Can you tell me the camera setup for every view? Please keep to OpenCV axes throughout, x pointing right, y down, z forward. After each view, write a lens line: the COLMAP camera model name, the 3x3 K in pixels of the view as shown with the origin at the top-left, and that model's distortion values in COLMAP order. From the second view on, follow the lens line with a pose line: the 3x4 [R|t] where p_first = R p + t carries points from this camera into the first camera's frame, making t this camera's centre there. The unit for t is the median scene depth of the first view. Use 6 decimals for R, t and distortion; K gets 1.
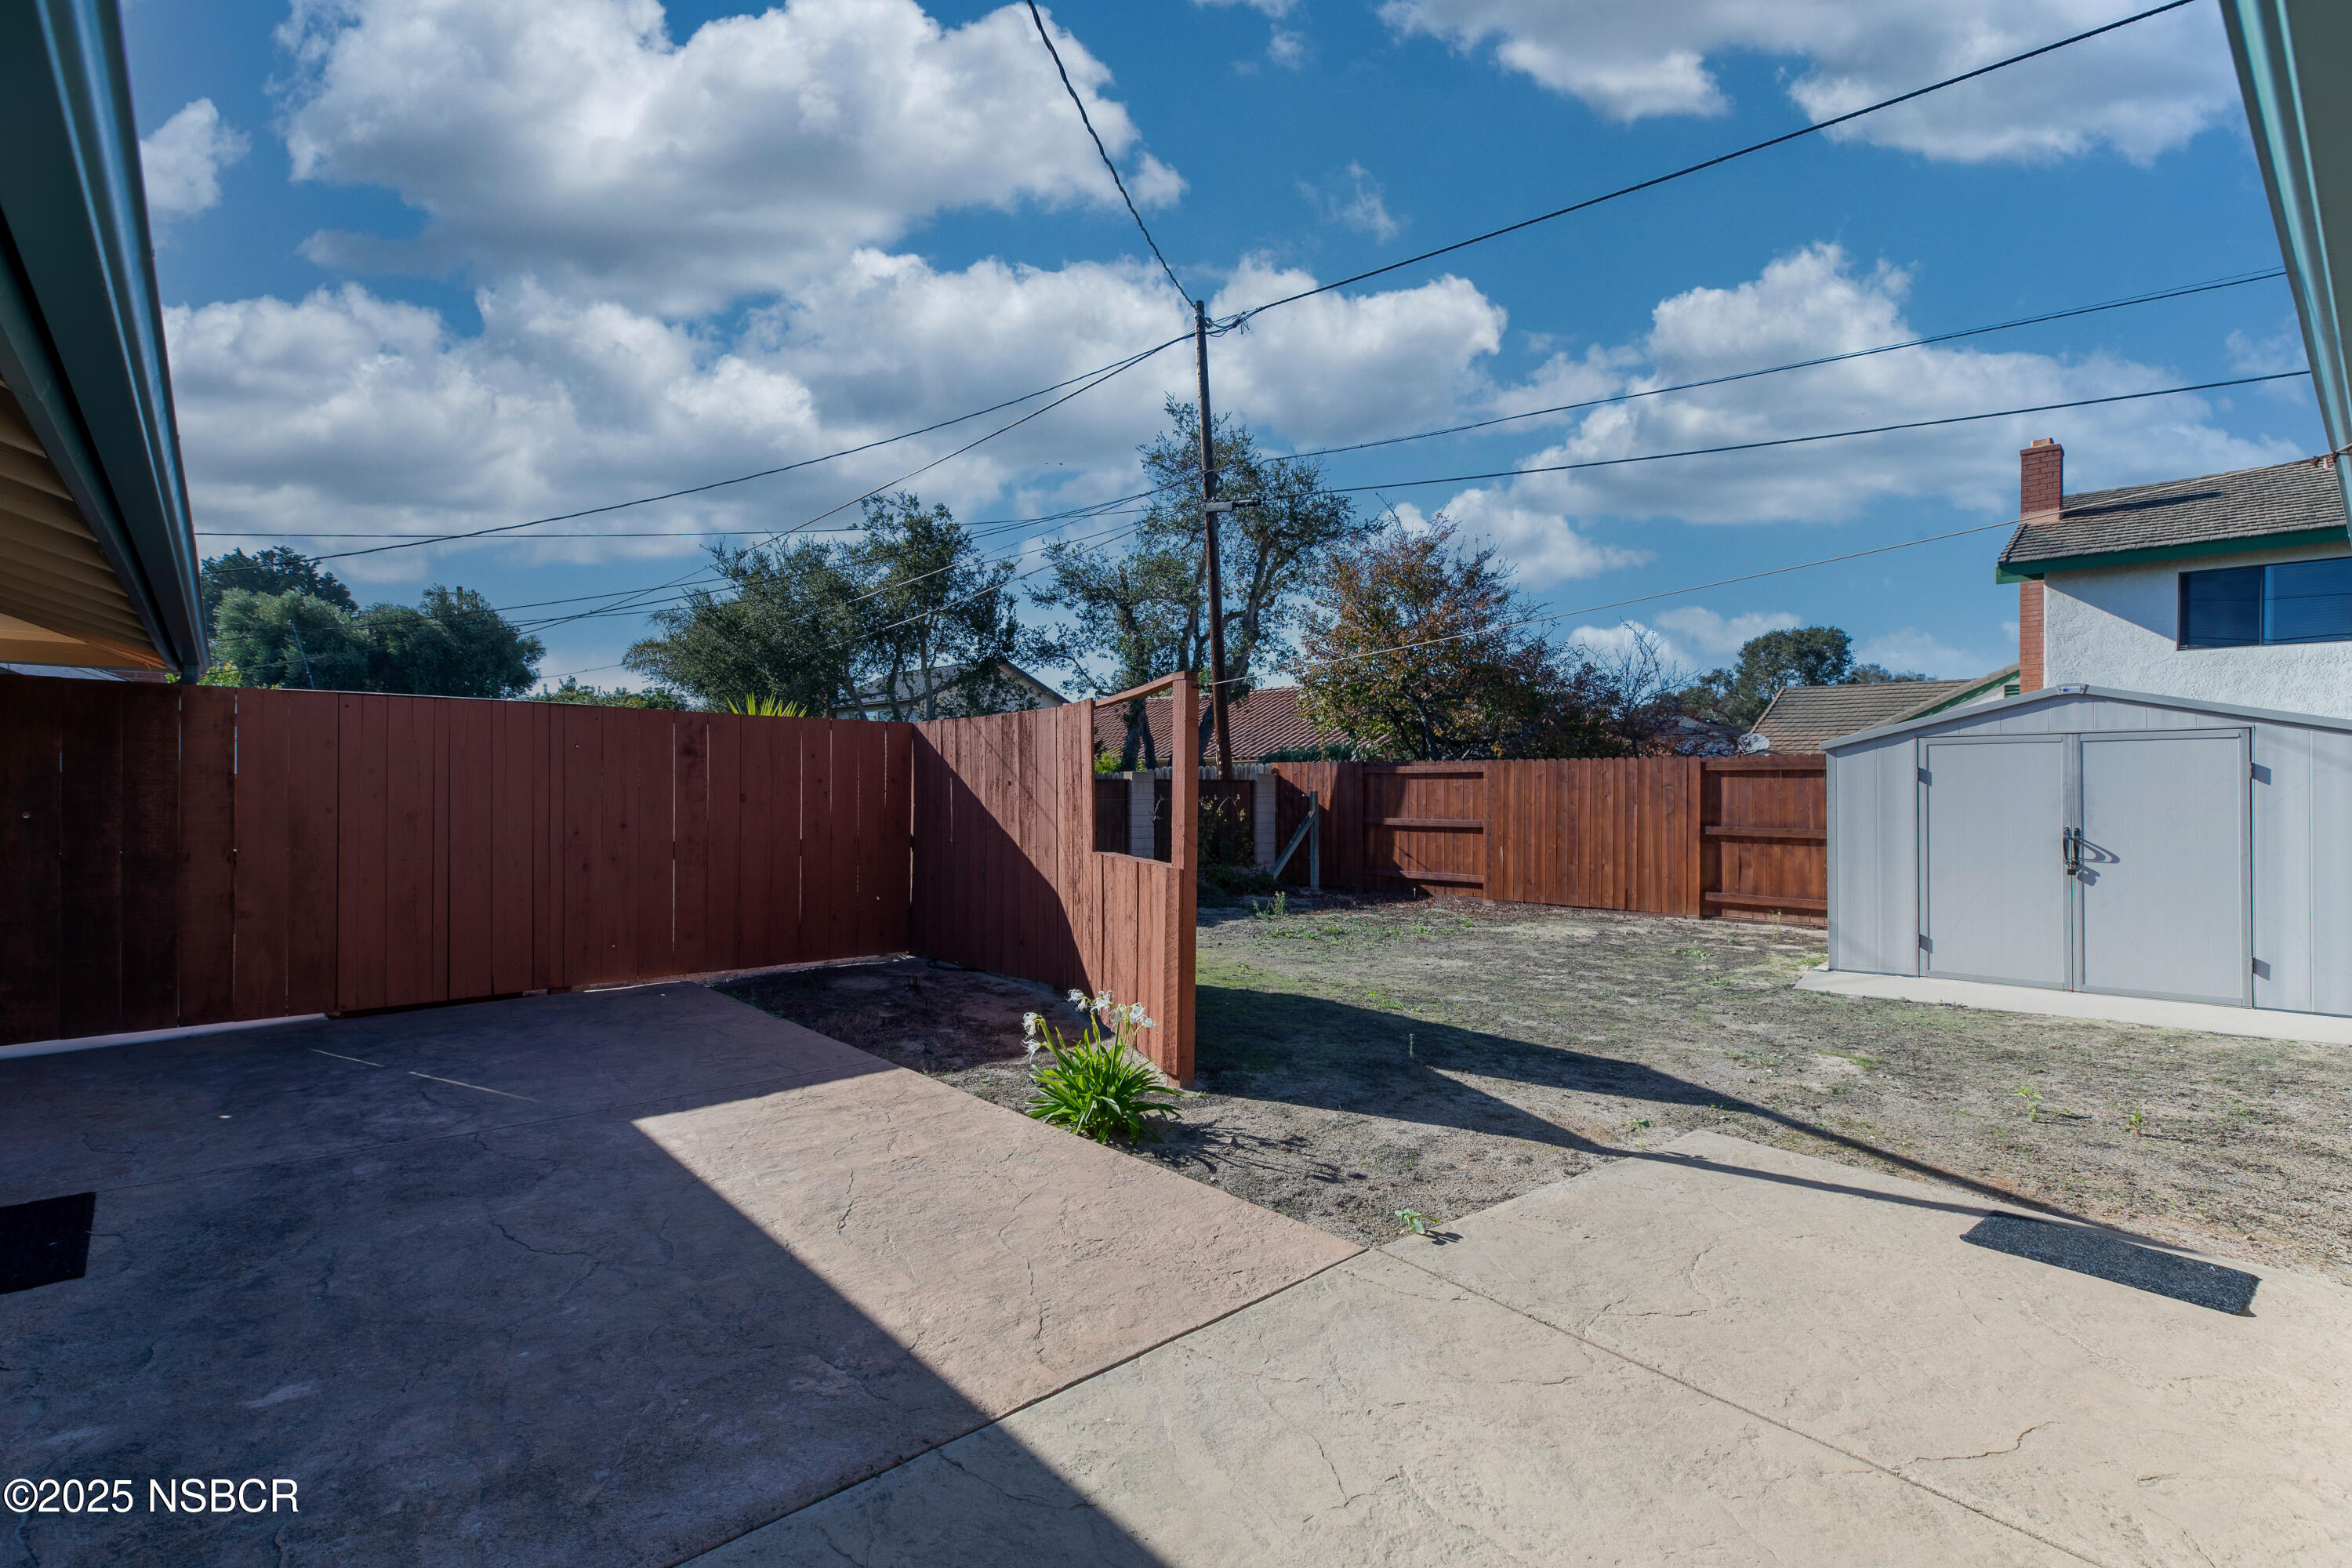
lens RADIAL K [[1088.5, 0, 1177.8], [0, 1088.5, 789.4], [0, 0, 1]] dist [0.003610, -0.000411]
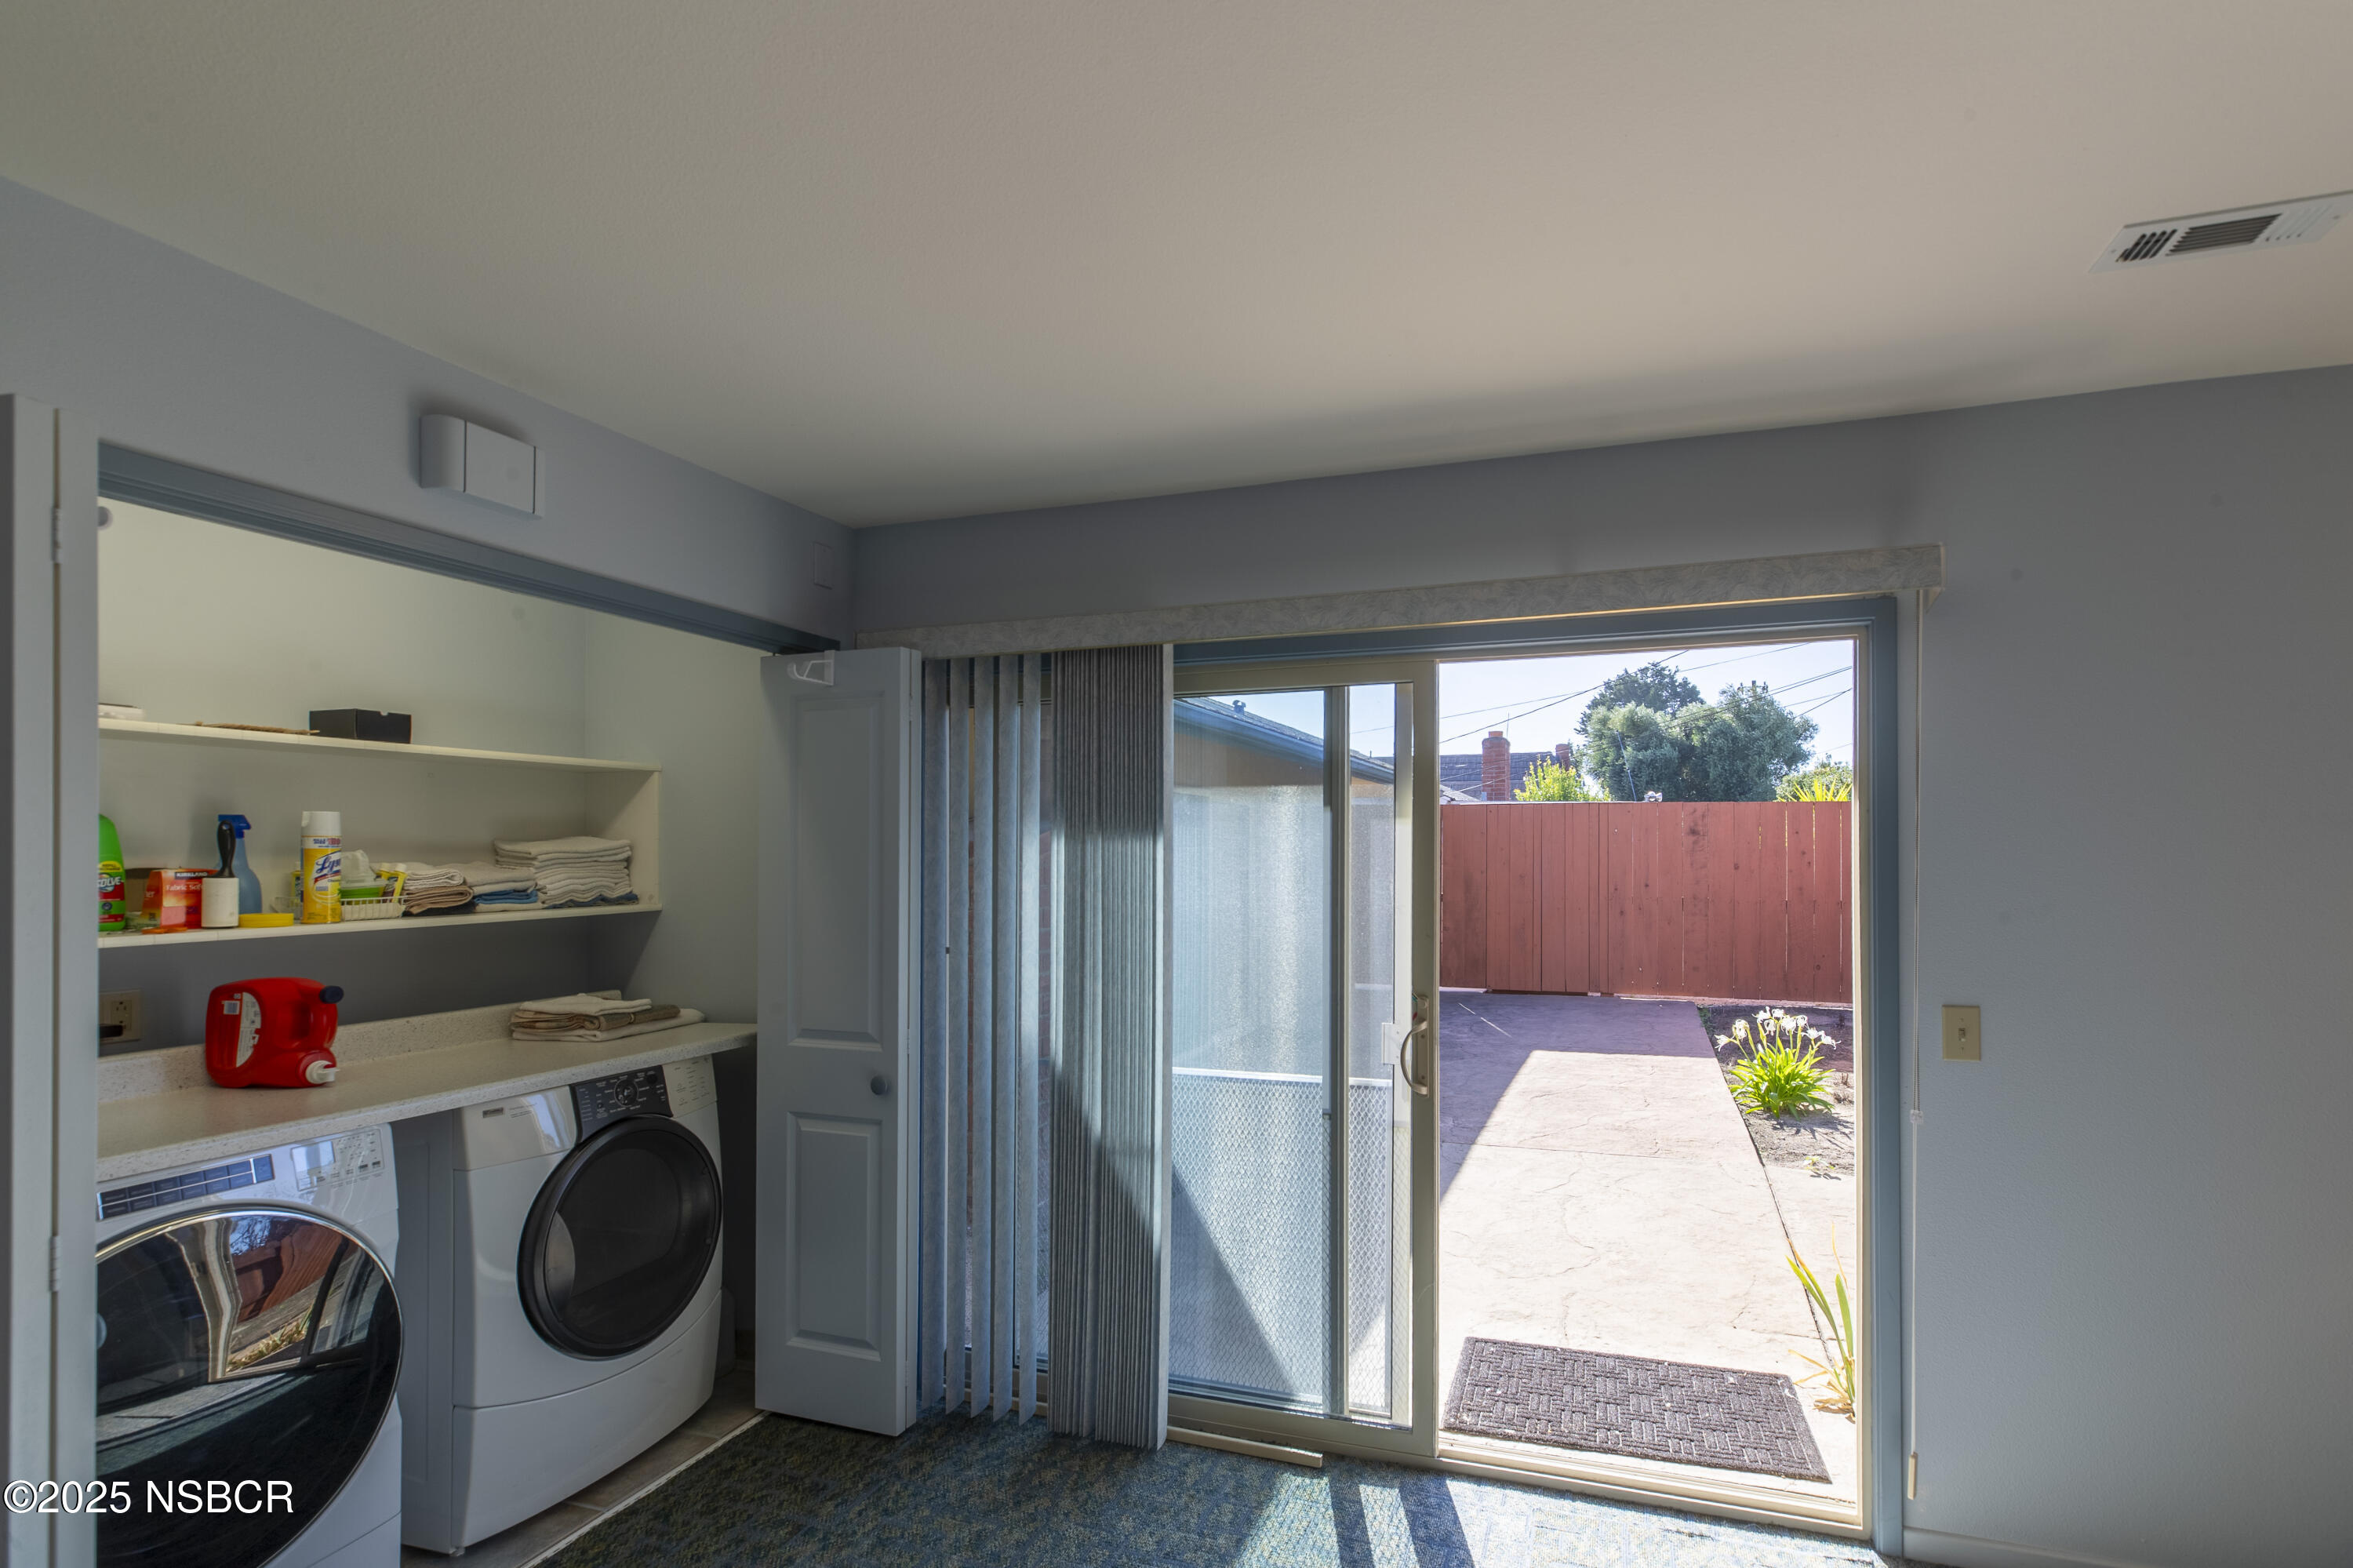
lens RADIAL K [[1089.0, 0, 1268.8], [0, 1089.0, 854.4], [0, 0, 1]] dist [0.003610, -0.000411]
pose [[0.505568, -0.005873, -0.862767, 0.476826], [0.005511, 0.999978, -0.003578, -0.005667], [0.862769, -0.002946, 0.505590, -0.153718]]
